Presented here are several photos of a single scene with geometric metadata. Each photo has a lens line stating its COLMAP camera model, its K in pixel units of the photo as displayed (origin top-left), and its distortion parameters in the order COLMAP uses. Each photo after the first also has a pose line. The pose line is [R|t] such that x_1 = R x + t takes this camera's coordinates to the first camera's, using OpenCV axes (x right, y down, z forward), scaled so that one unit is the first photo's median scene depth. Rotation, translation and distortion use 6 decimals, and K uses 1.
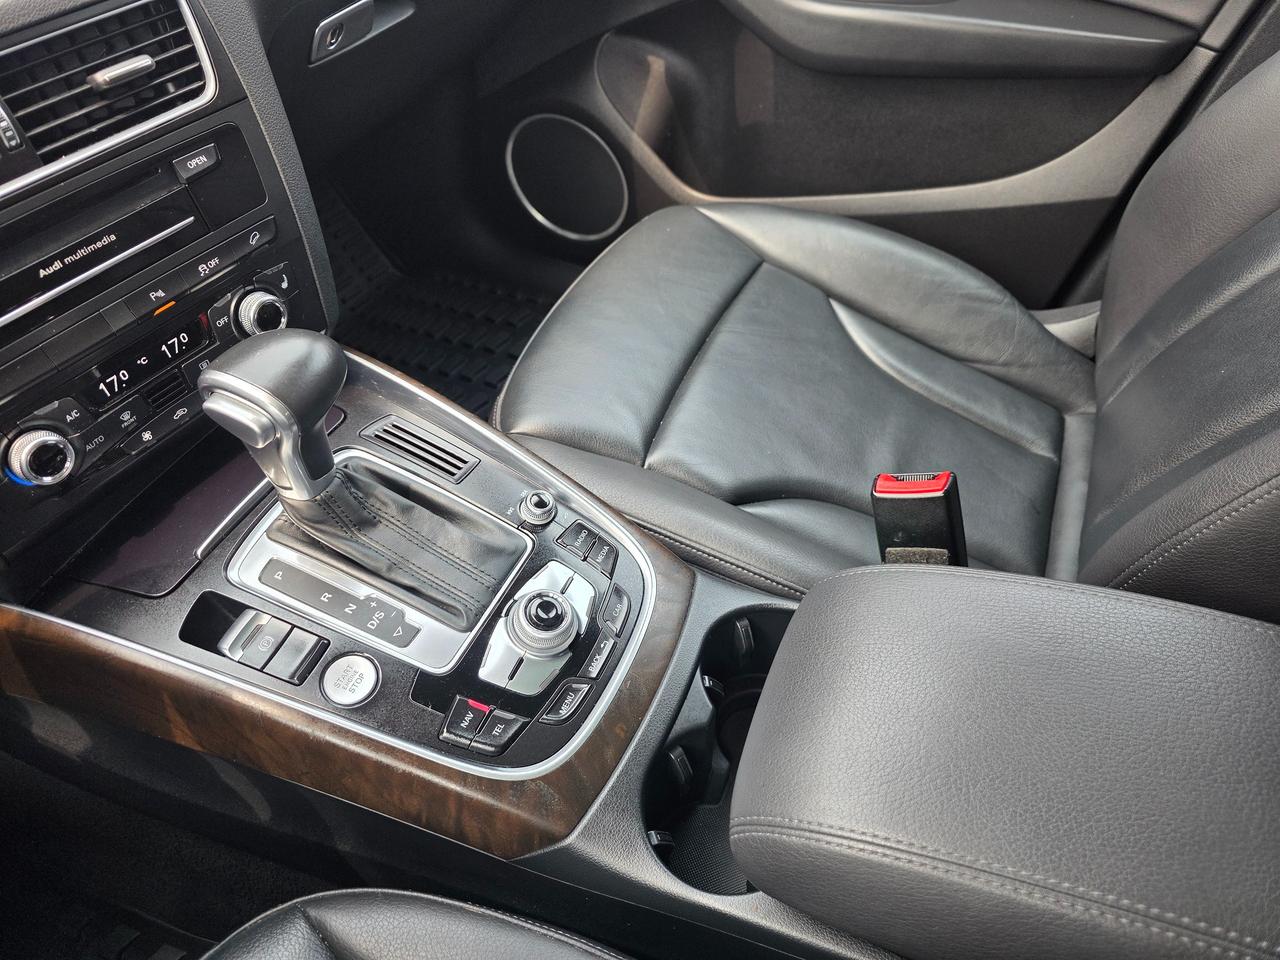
lens RADIAL K [[879.9, 0, 651.9], [0, 879.9, 464.8], [0, 0, 1]] dist [0.048084, -0.050069]
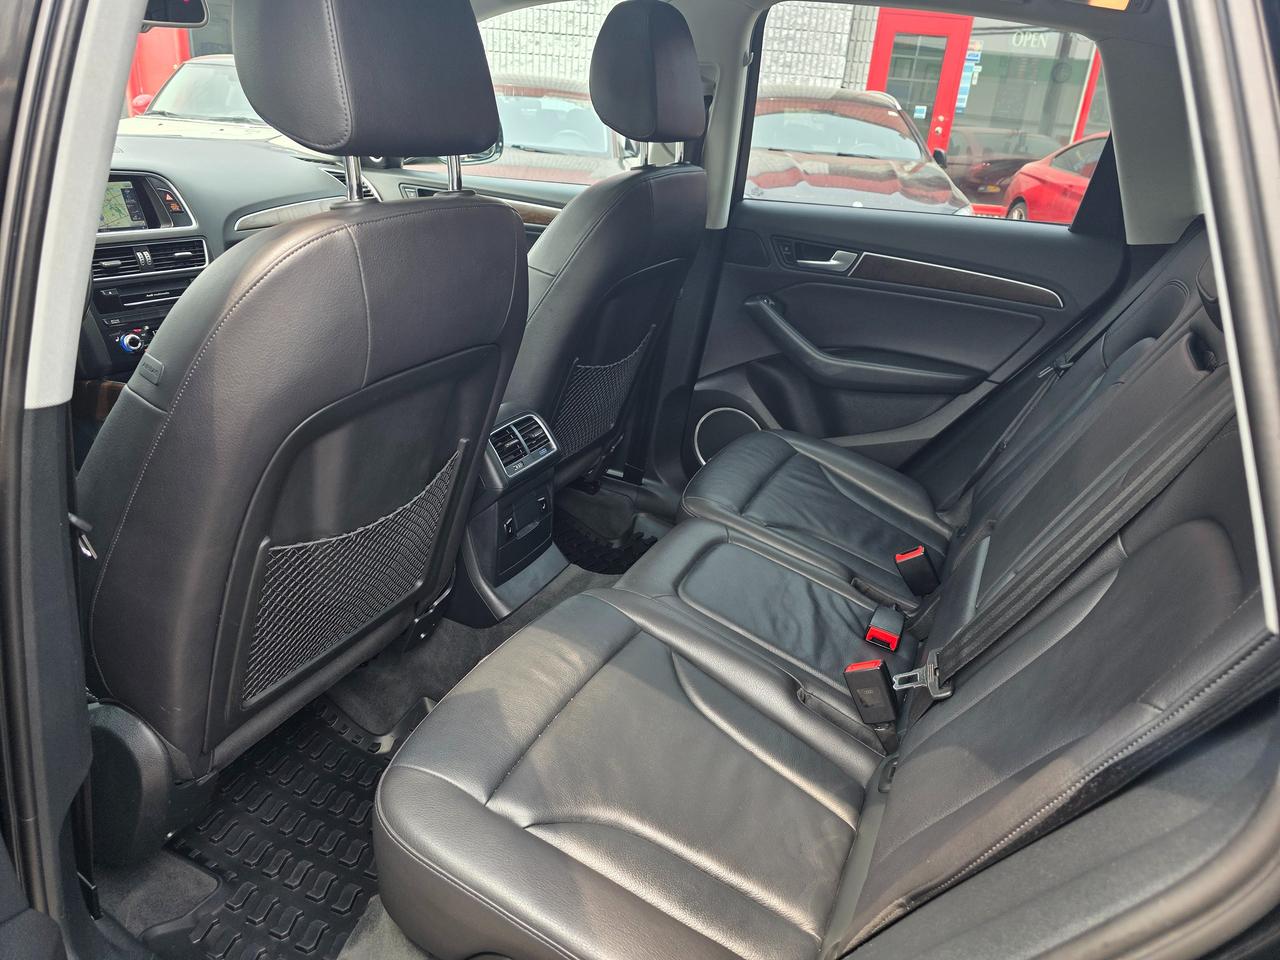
lens RADIAL K [[879.9, 0, 651.1], [0, 879.9, 490.6], [0, 0, 1]] dist [0.048084, -0.050069]
pose [[0.997998, 0.062211, -0.011391, 1.354002], [-0.061974, 0.926028, -0.372334, 1.603658], [-0.012615, 0.372294, 0.928029, -1.948423]]
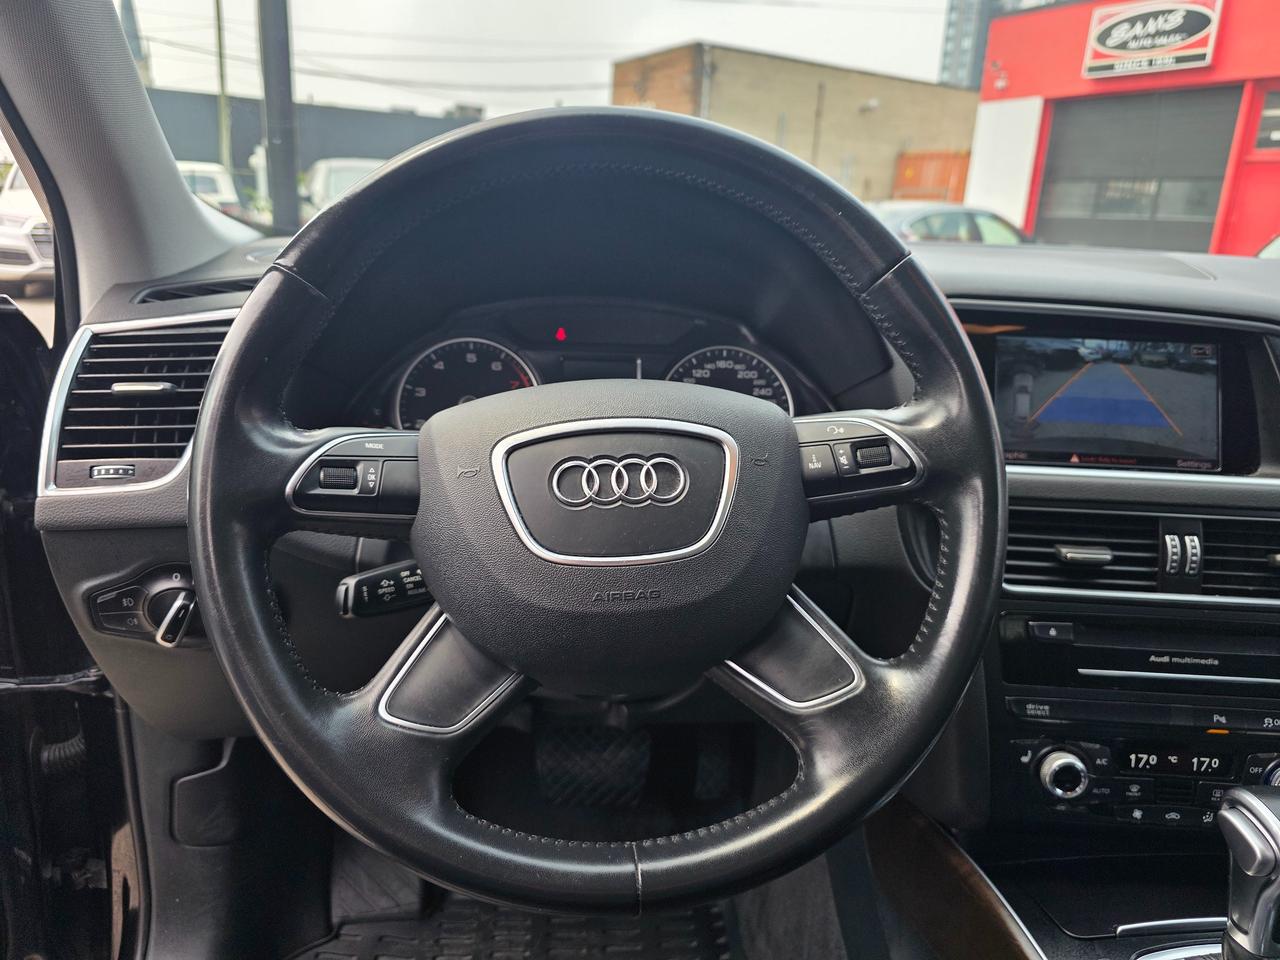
lens RADIAL K [[879.9, 0, 652.4], [0, 879.9, 476.8], [0, 0, 1]] dist [0.048084, -0.050069]
pose [[0.473708, 0.240854, -0.847107, -0.002083], [-0.649400, 0.745253, -0.151254, 0.224087], [0.594879, 0.621761, 0.509443, -0.218754]]
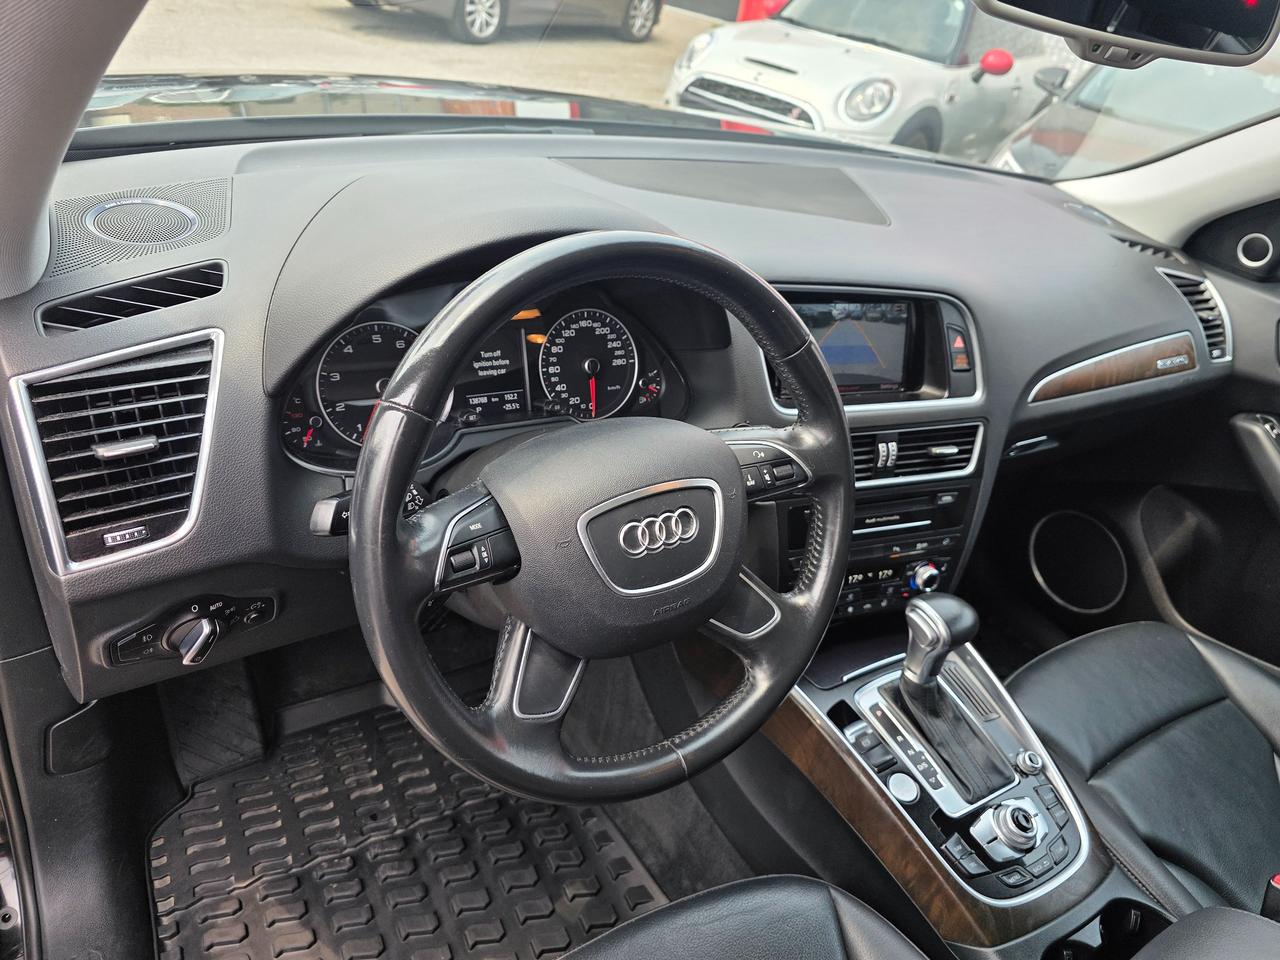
lens RADIAL K [[879.9, 0, 646.9], [0, 879.9, 470.6], [0, 0, 1]] dist [0.048084, -0.050069]
pose [[0.807260, 0.410069, -0.424469, -0.248460], [-0.516486, 0.838876, -0.171842, 0.266123], [0.285610, 0.357954, 0.888986, -0.887627]]
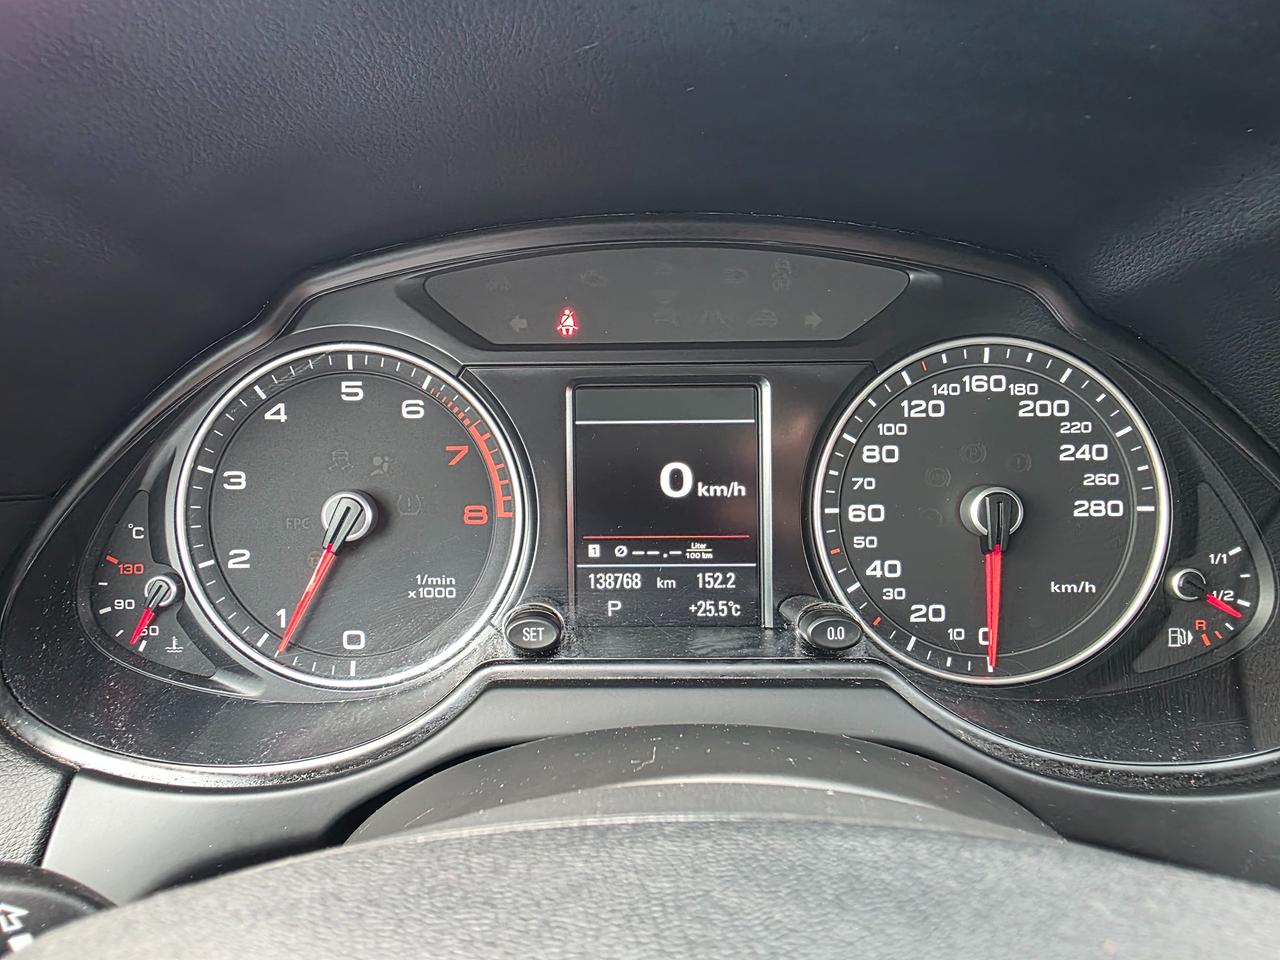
lens RADIAL K [[879.9, 0, 638.9], [0, 879.9, 483.1], [0, 0, 1]] dist [0.048084, -0.050069]
pose [[0.380798, 0.376637, -0.844475, -0.749338], [-0.643761, 0.763574, 0.050266, -0.030312], [0.663751, 0.524499, 0.533232, 0.040582]]
